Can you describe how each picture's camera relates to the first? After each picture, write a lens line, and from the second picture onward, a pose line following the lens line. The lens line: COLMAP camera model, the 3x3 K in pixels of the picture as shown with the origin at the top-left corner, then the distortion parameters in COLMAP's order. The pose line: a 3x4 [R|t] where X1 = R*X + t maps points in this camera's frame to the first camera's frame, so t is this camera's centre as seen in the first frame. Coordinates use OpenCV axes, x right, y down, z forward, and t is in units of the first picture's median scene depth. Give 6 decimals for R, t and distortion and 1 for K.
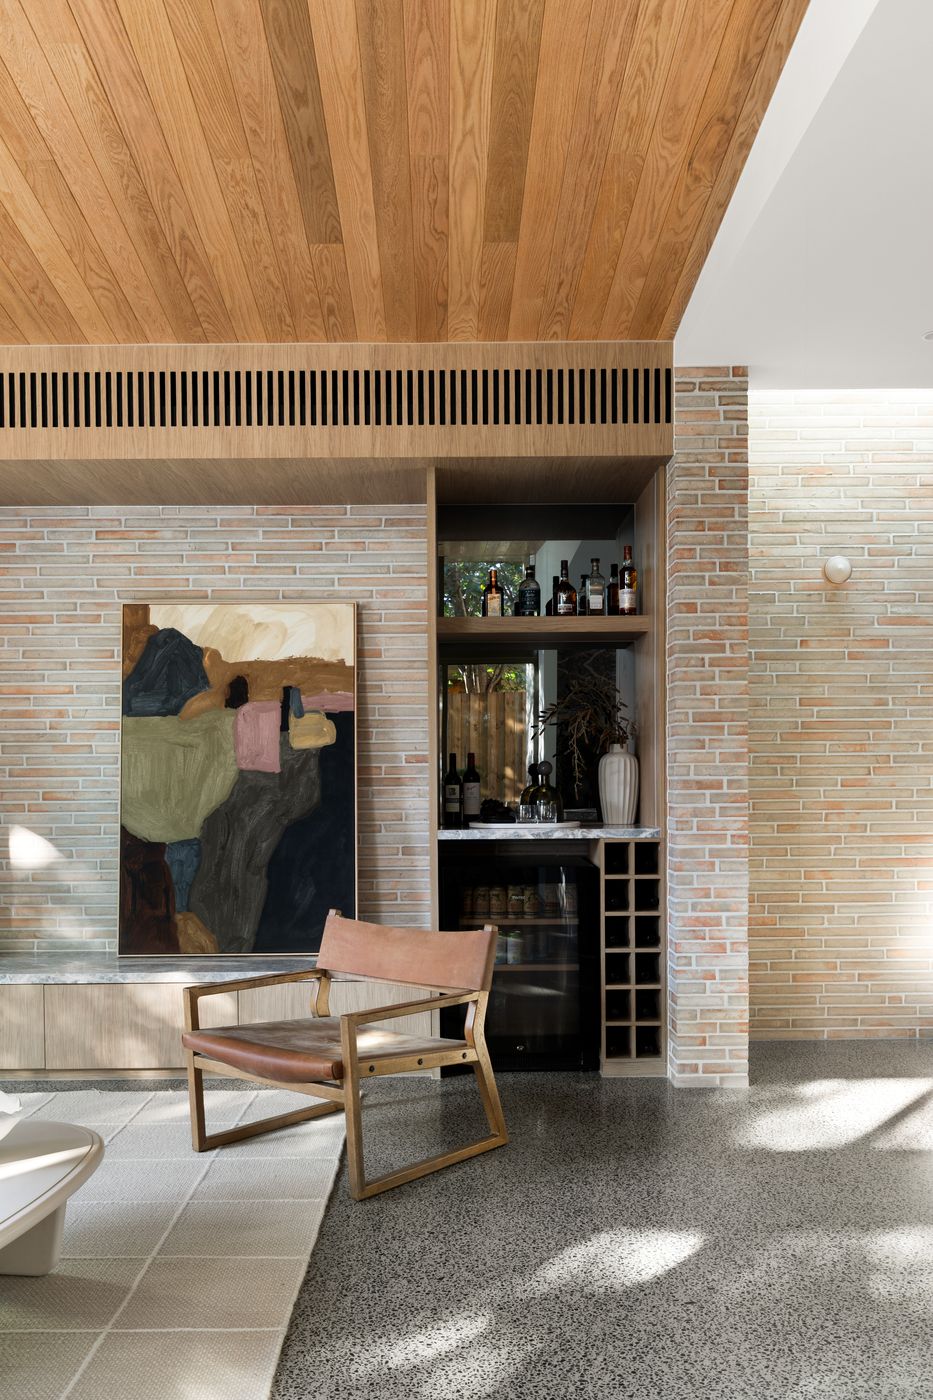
lens RADIAL K [[1214.6, 0, 468.0], [0, 1214.6, 808.8], [0, 0, 1]] dist [0.006250, -0.005582]
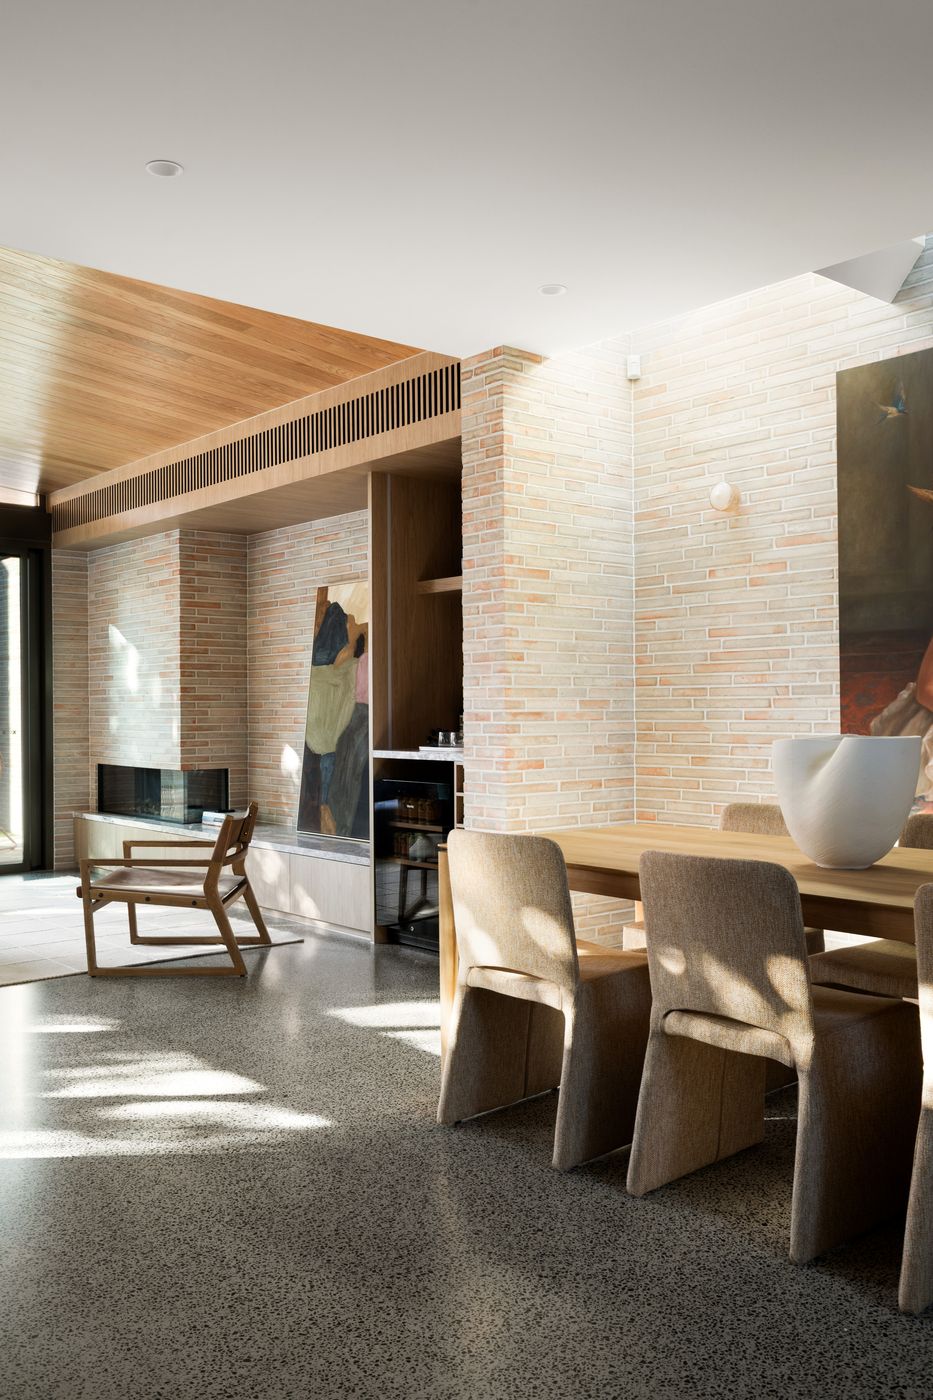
lens RADIAL K [[1214.6, 0, 431.8], [0, 1214.6, 709.2], [0, 0, 1]] dist [0.006250, -0.005582]
pose [[0.622293, 0.003459, -0.782777, 0.927952], [-0.019819, 0.999739, -0.011338, -0.011203], [0.782534, 0.022569, 0.622199, 0.220316]]
